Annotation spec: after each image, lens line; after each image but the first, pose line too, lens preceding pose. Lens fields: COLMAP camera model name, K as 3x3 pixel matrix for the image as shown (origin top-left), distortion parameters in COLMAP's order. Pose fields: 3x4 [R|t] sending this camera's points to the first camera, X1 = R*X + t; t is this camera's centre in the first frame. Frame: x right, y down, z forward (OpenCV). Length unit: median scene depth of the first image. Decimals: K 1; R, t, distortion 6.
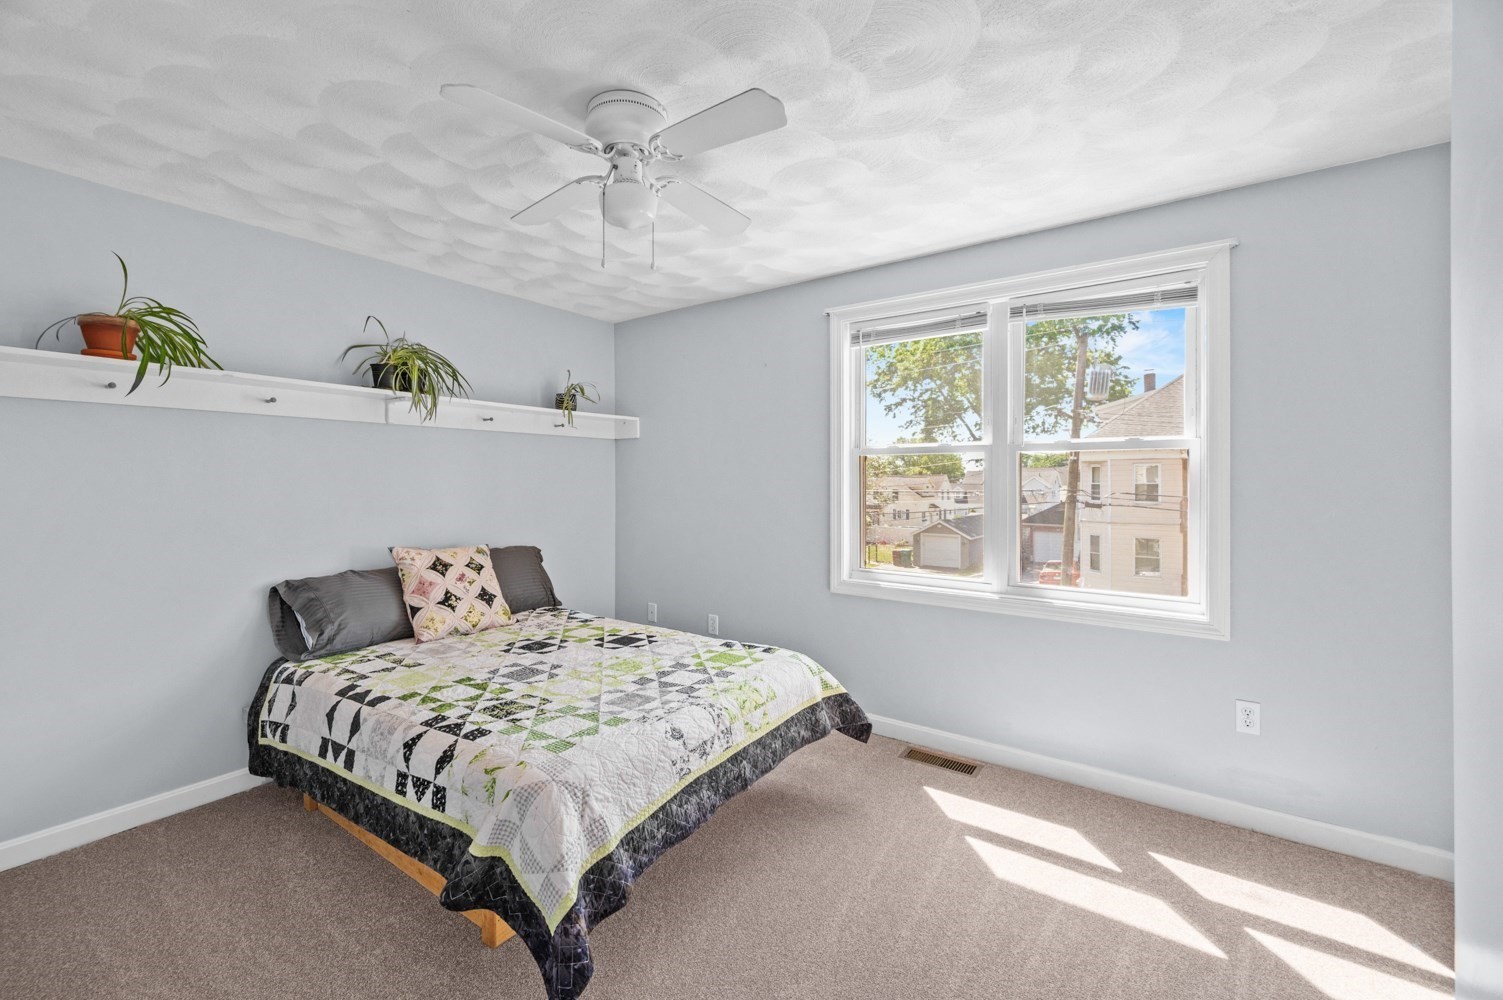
lens RADIAL K [[611.7, 0, 747.2], [0, 611.7, 475.0], [0, 0, 1]] dist [0.003023, 0.000019]
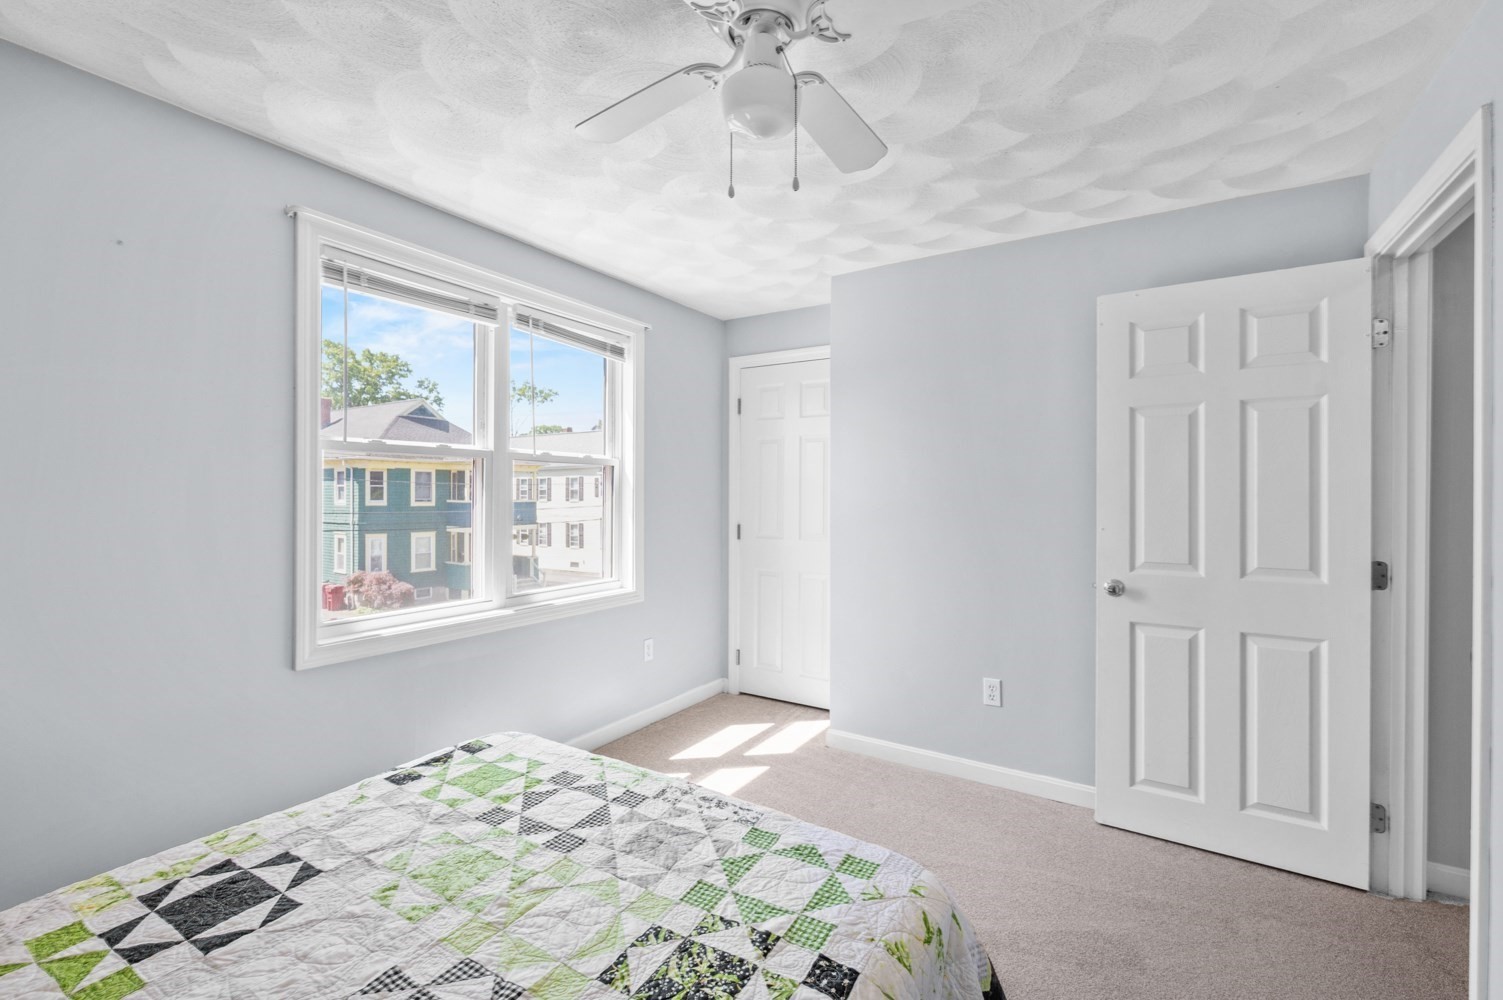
lens RADIAL K [[624.9, 0, 756.0], [0, 624.9, 495.1], [0, 0, 1]] dist [0.004857, -0.000163]
pose [[-0.027831, -0.005913, 0.999595, -0.714315], [-0.011900, 0.999914, 0.005584, 0.008459], [-0.999542, -0.011740, -0.027899, 0.799113]]
